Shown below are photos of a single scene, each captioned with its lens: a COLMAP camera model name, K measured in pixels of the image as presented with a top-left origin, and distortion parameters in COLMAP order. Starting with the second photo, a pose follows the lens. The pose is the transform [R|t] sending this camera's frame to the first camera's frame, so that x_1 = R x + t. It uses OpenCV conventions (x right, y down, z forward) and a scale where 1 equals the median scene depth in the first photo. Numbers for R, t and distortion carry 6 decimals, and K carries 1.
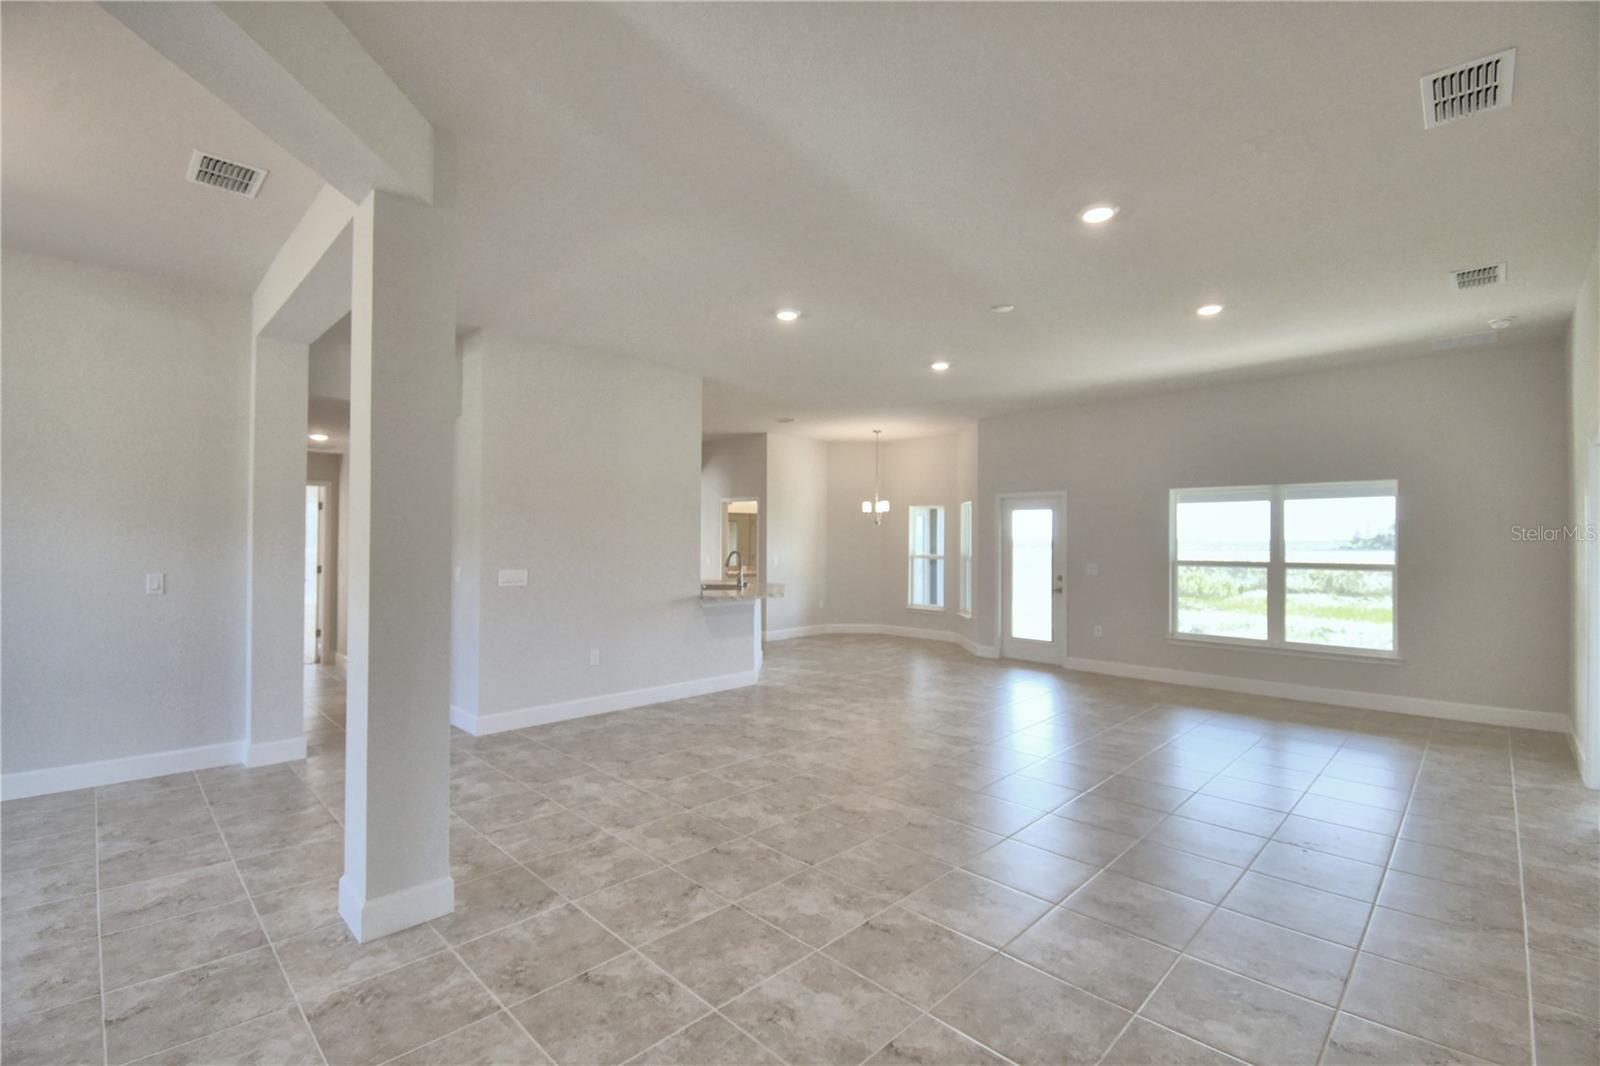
lens RADIAL K [[707.8, 0, 800.0], [0, 707.8, 533.0], [0, 0, 1]] dist [0.014230, -0.022255]
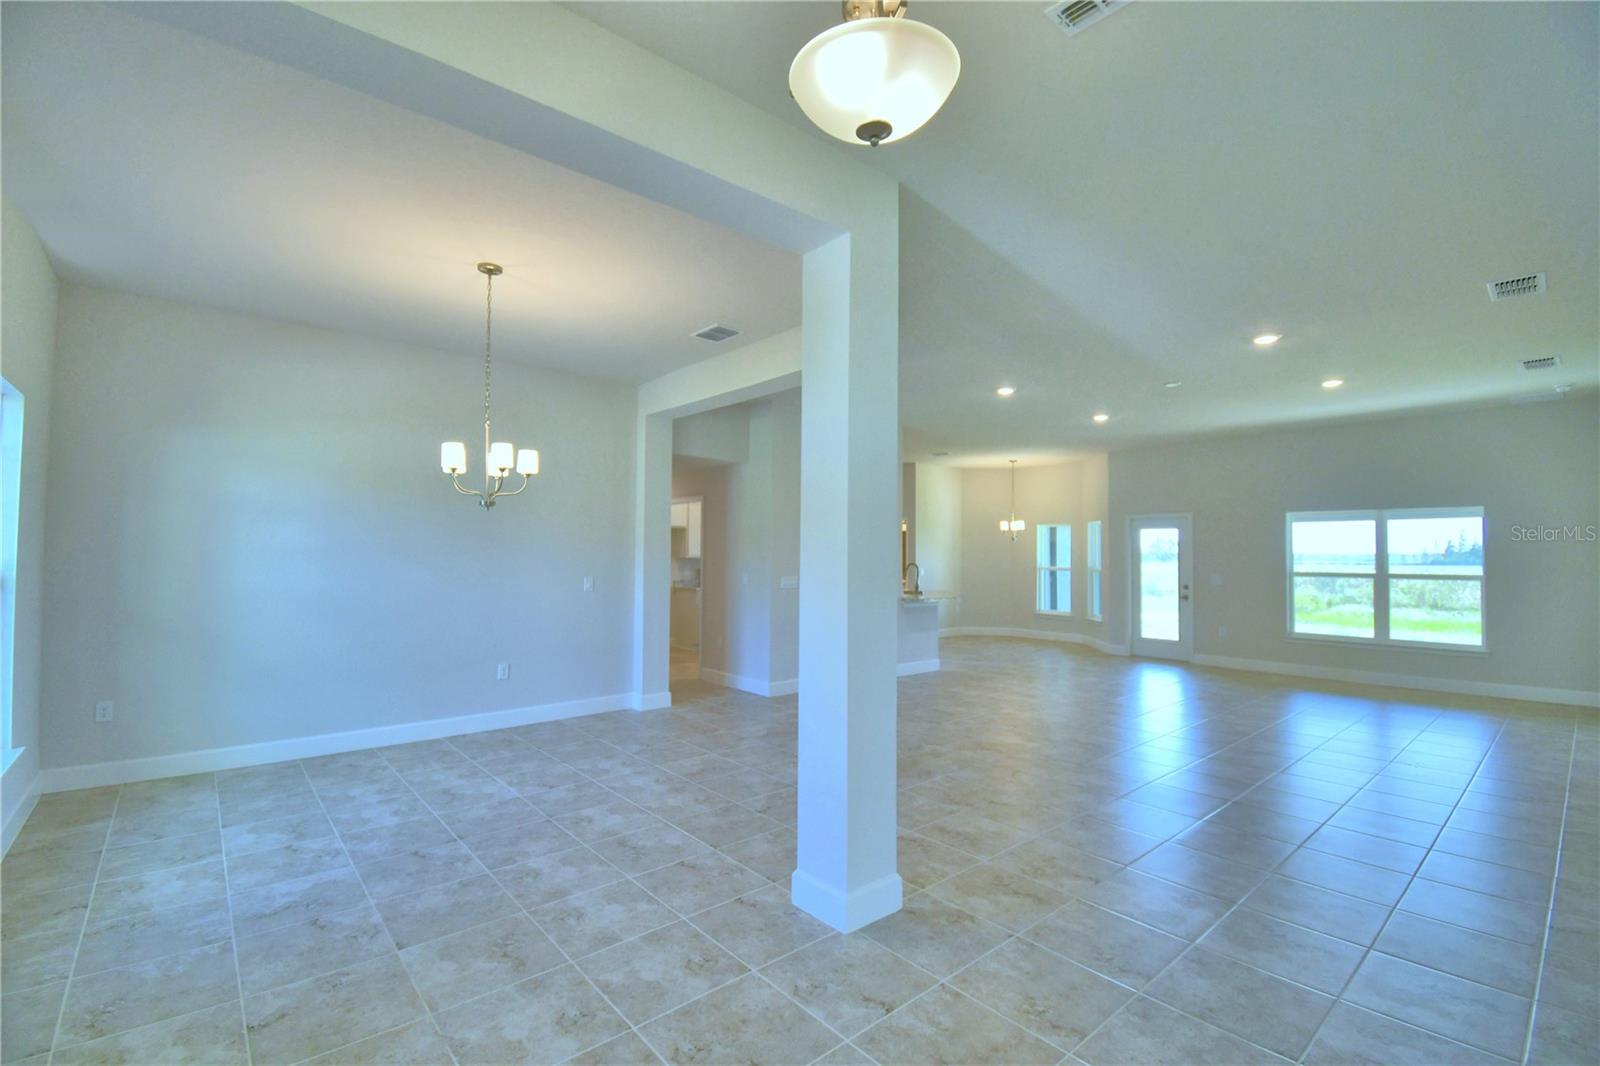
lens RADIAL K [[707.8, 0, 800.0], [0, 707.8, 533.0], [0, 0, 1]] dist [0.014230, -0.022255]
pose [[0.996890, -0.000730, -0.078804, -0.204008], [-0.000721, 0.999831, -0.018385, -0.004332], [0.078804, 0.018385, 0.996721, -0.259901]]
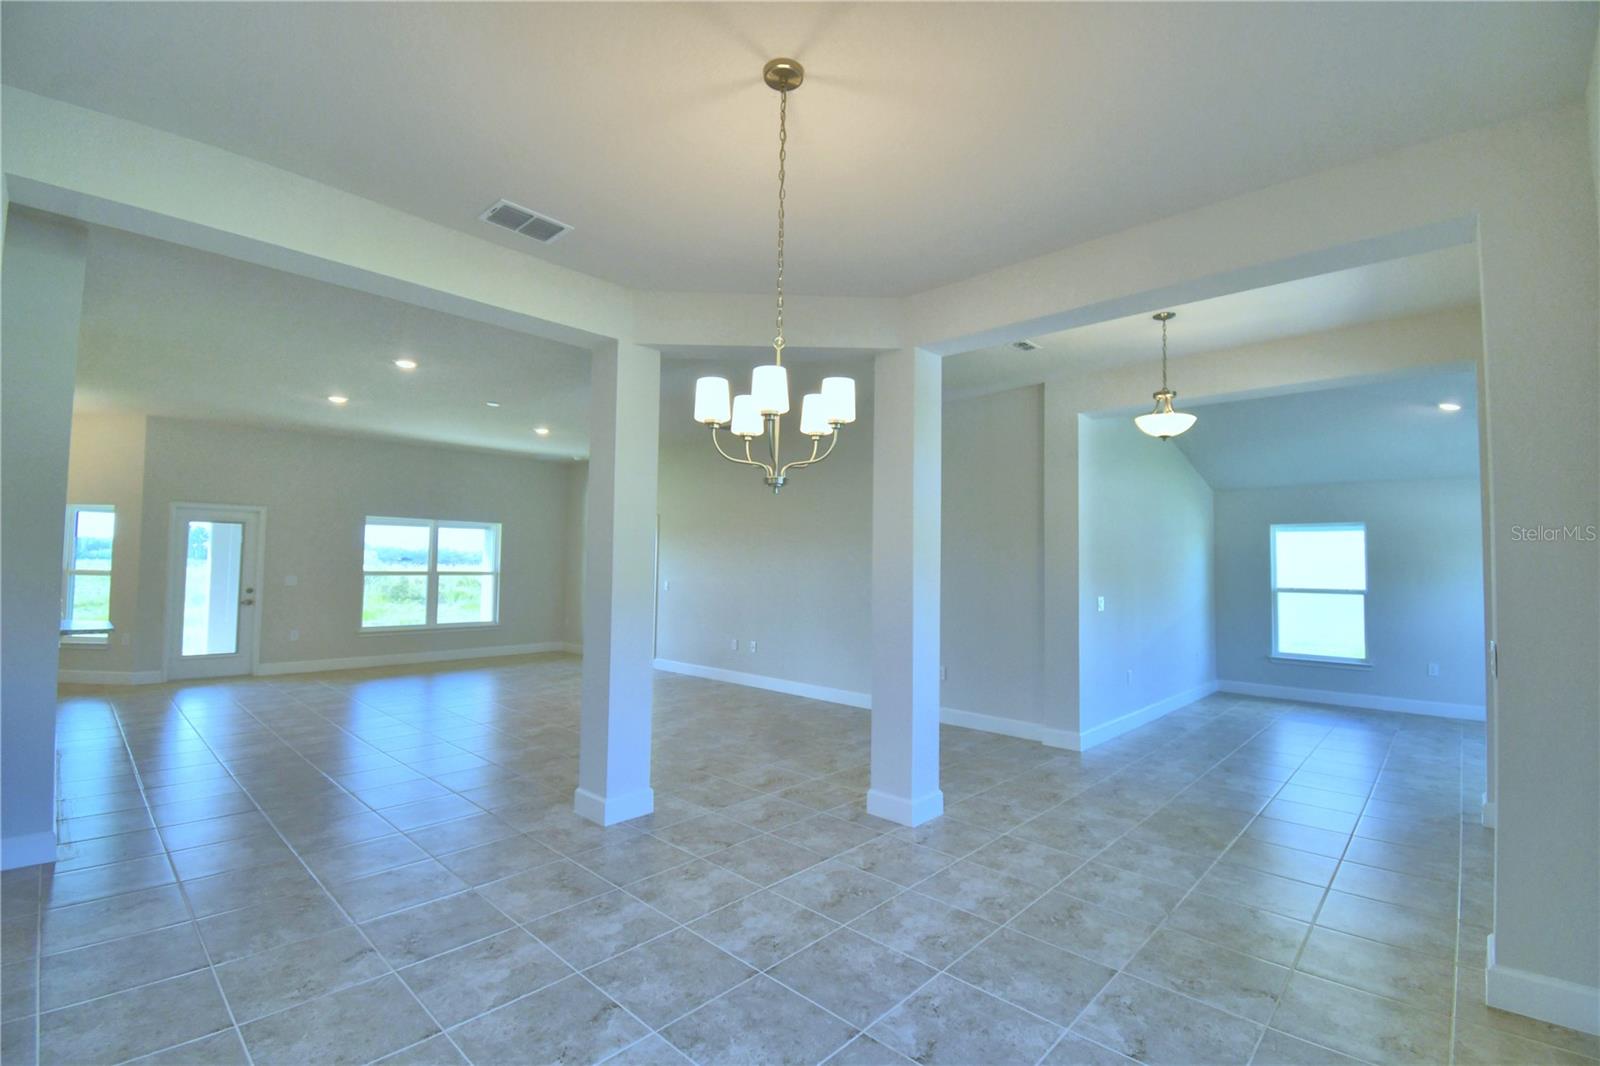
lens RADIAL K [[707.8, 0, 800.0], [0, 707.8, 533.0], [0, 0, 1]] dist [0.014230, -0.022255]
pose [[-0.026779, 0.035959, 0.998994, -0.781416], [-0.025679, 0.998998, -0.036647, -0.003505], [-0.999312, -0.026634, -0.025828, 0.247439]]
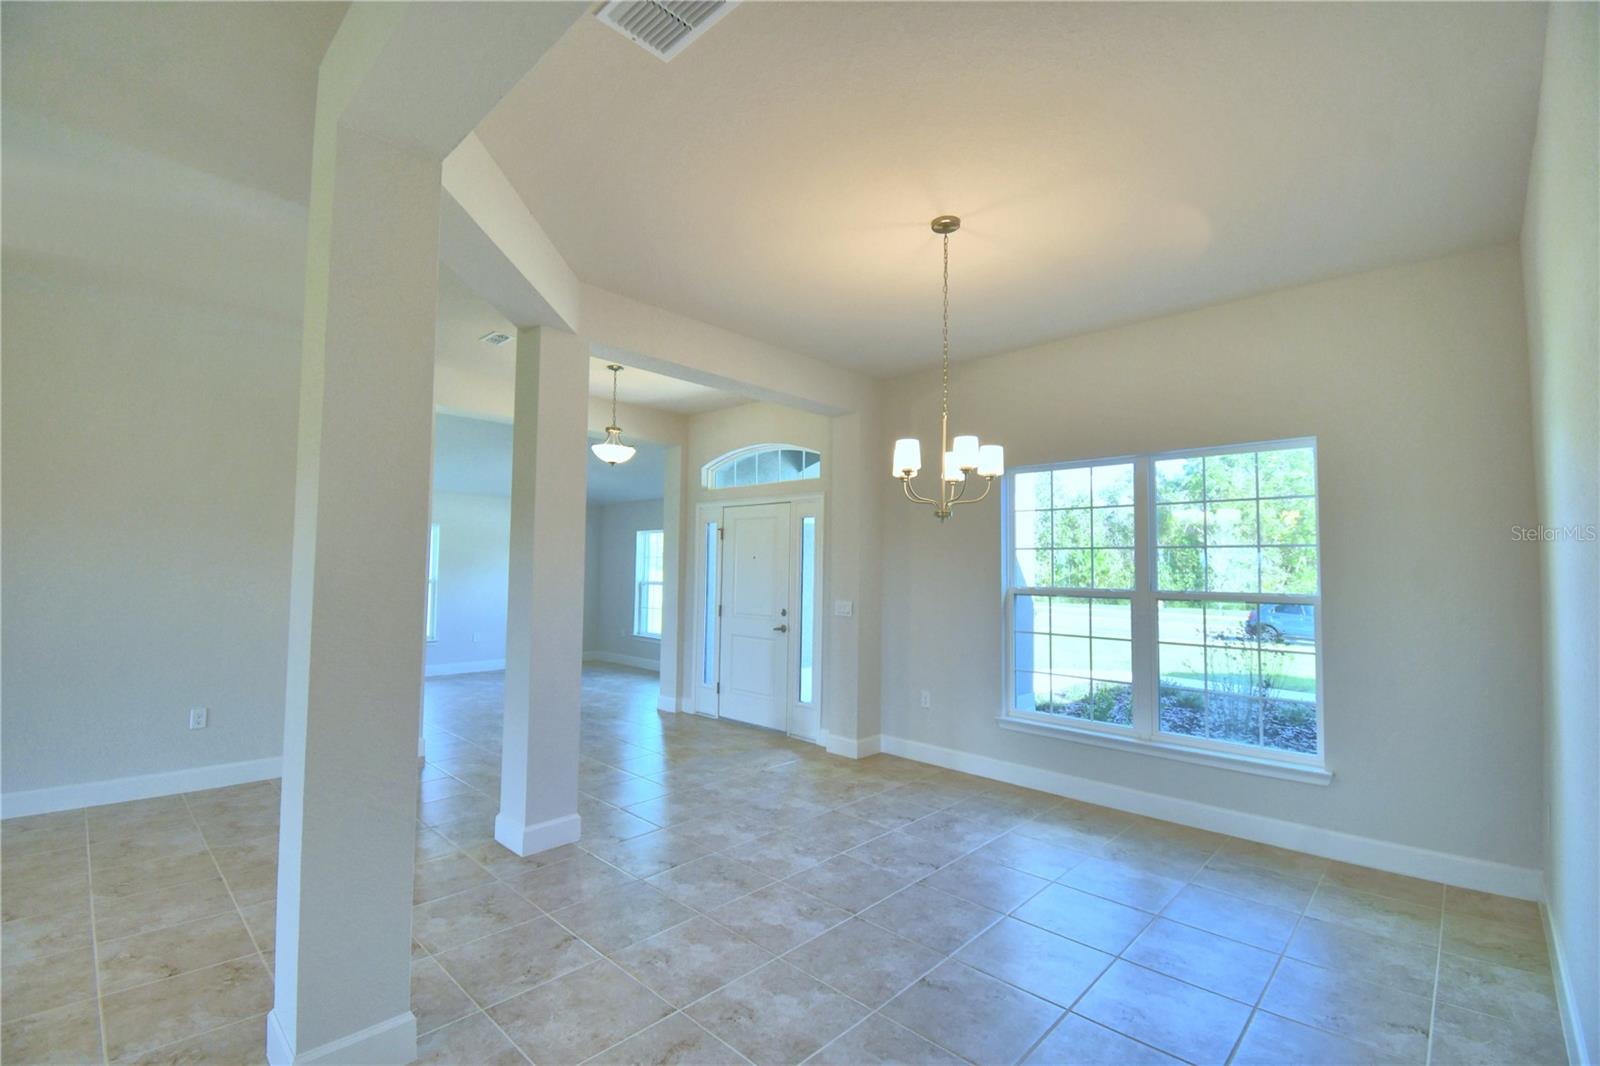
lens RADIAL K [[695.4, 0, 802.3], [0, 695.4, 526.1], [0, 0, 1]] dist [0.001414, -0.020431]
pose [[-0.999587, -0.021387, -0.019187, -0.387045], [-0.019980, 0.997293, -0.070768, 0.001541], [0.020649, -0.070356, -0.997308, 0.667072]]
